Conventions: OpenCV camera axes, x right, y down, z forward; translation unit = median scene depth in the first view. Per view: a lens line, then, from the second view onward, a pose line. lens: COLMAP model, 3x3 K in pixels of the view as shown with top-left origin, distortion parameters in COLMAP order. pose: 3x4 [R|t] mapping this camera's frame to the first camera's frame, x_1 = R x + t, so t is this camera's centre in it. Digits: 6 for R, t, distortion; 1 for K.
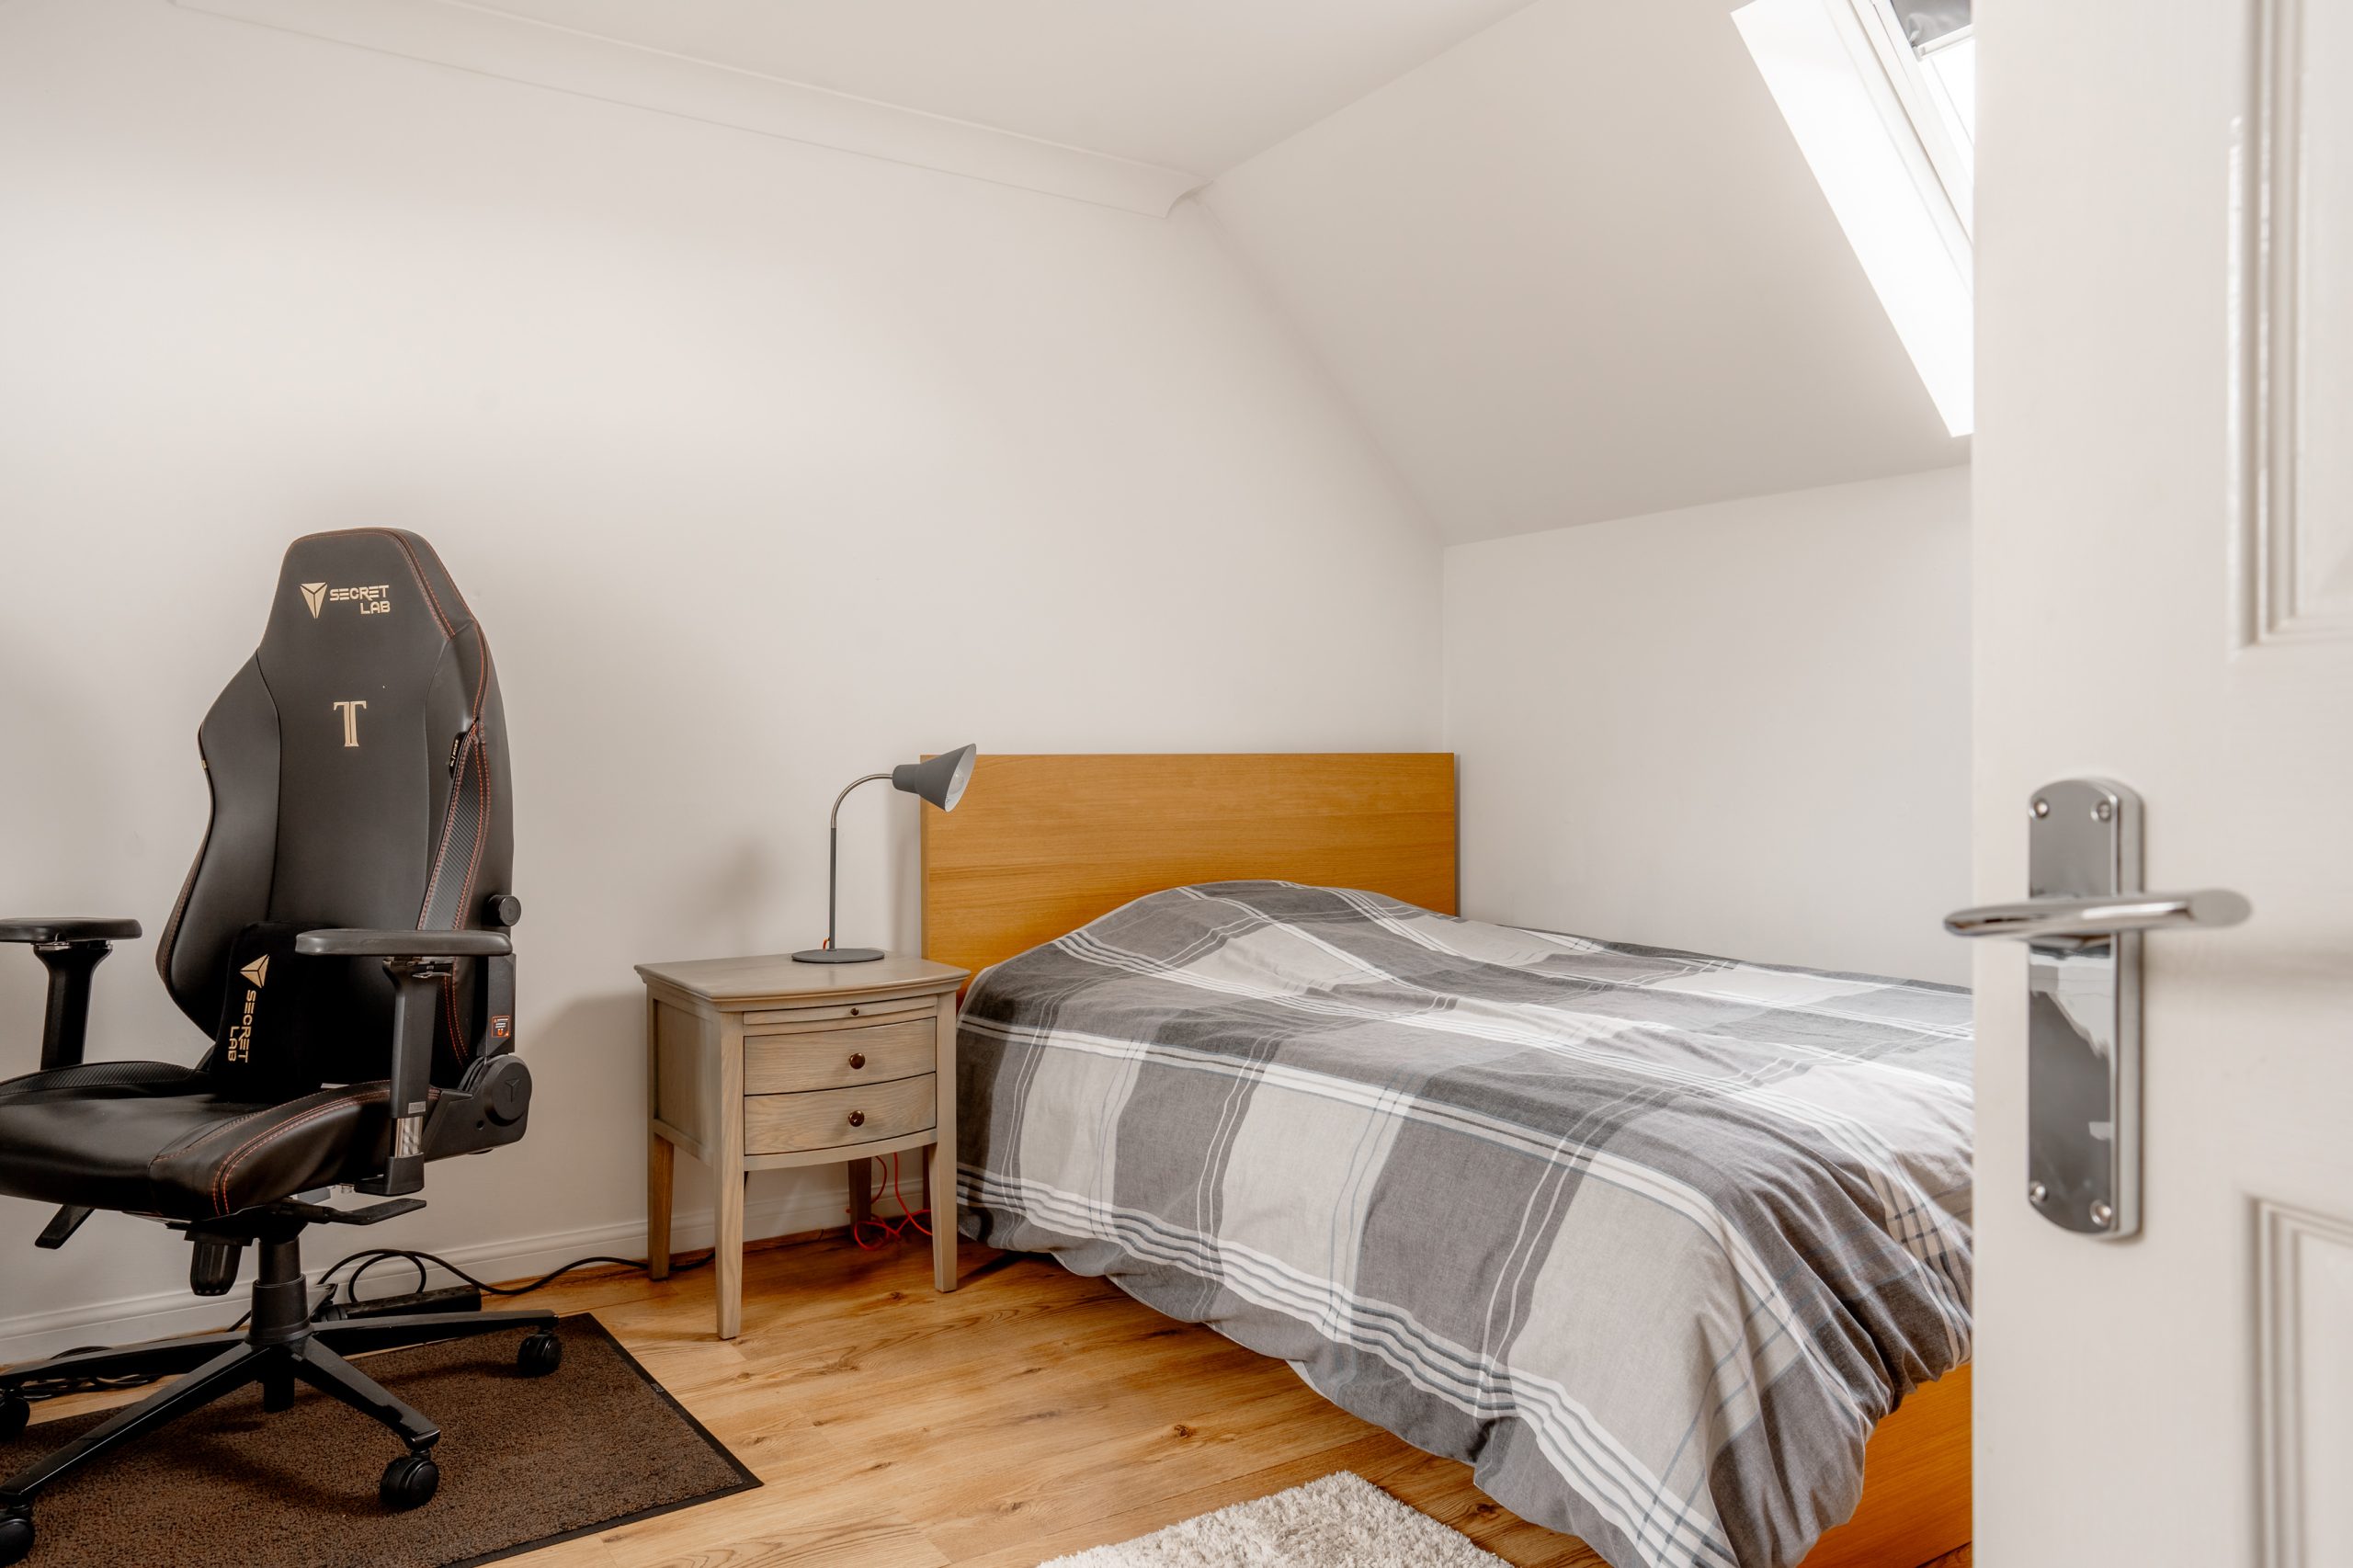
lens RADIAL K [[1609.5, 0, 1176.9], [0, 1609.5, 750.2], [0, 0, 1]] dist [-0.046523, 0.051670]
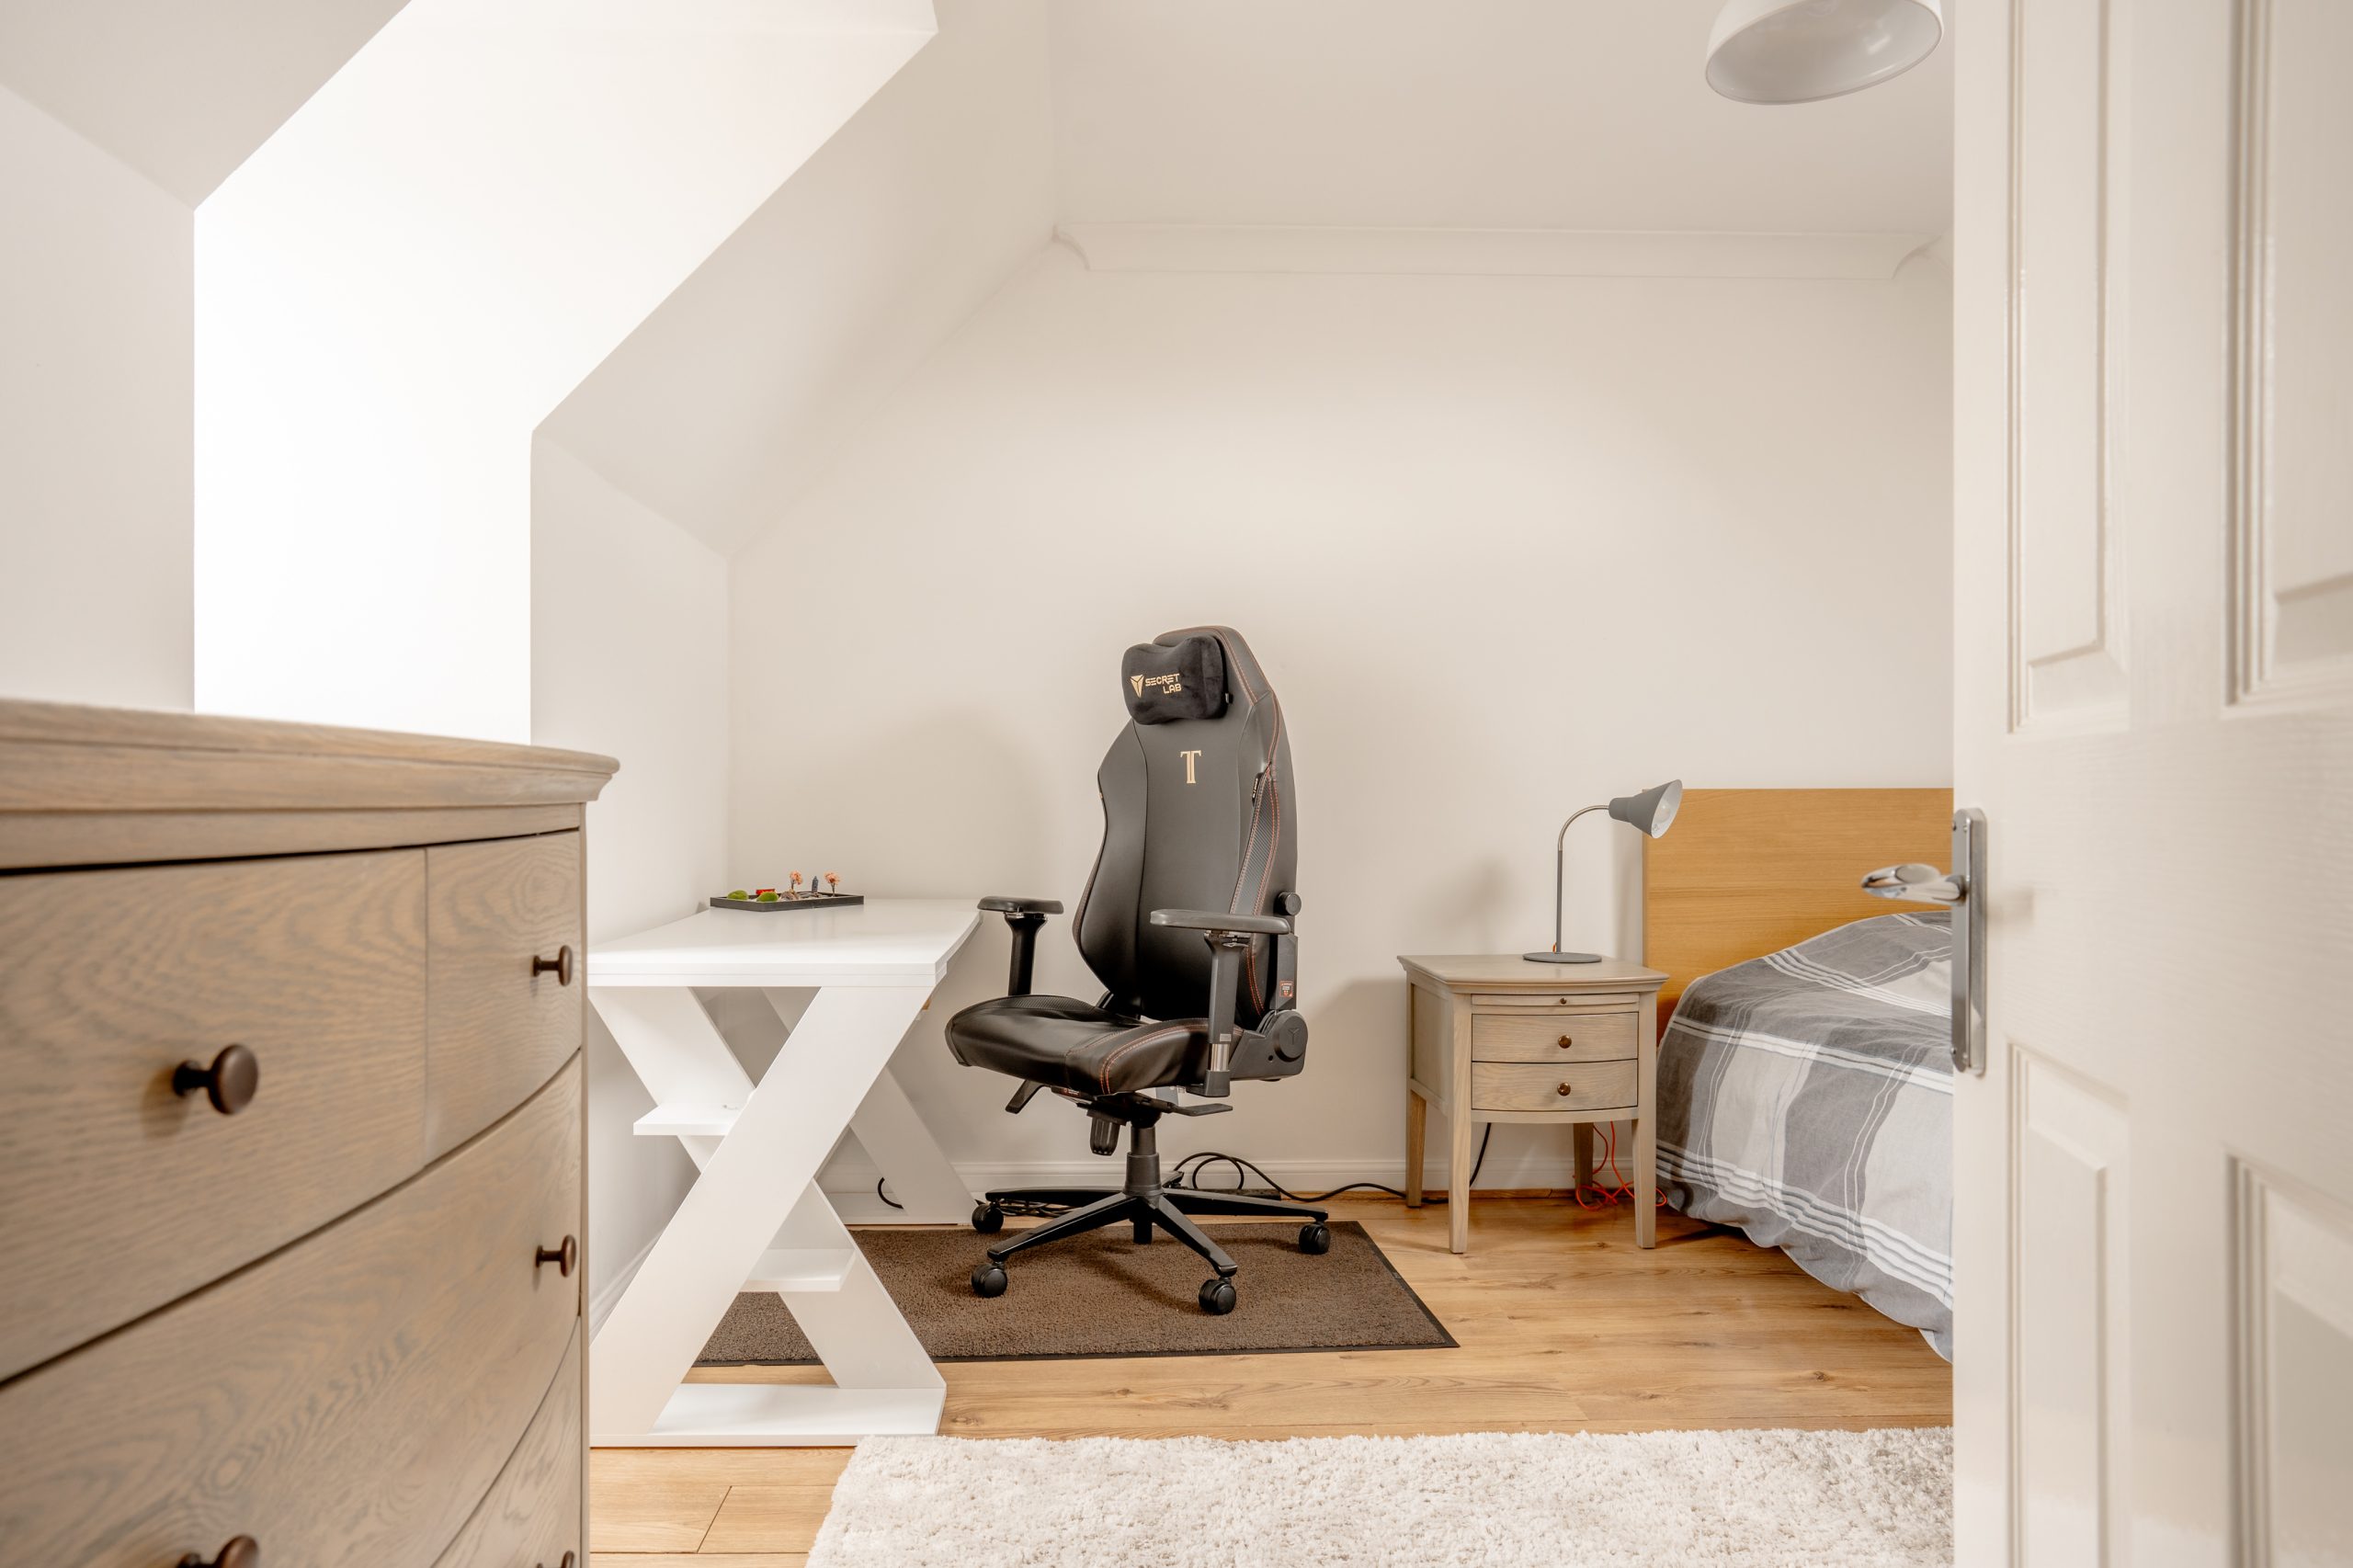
lens RADIAL K [[1609.5, 0, 1176.9], [0, 1609.5, 750.2], [0, 0, 1]] dist [-0.046523, 0.051670]
pose [[0.868885, -0.010265, -0.494908, 0.165306], [0.000344, 0.999797, -0.020133, -0.002690], [0.495014, 0.017323, 0.868712, -0.225604]]
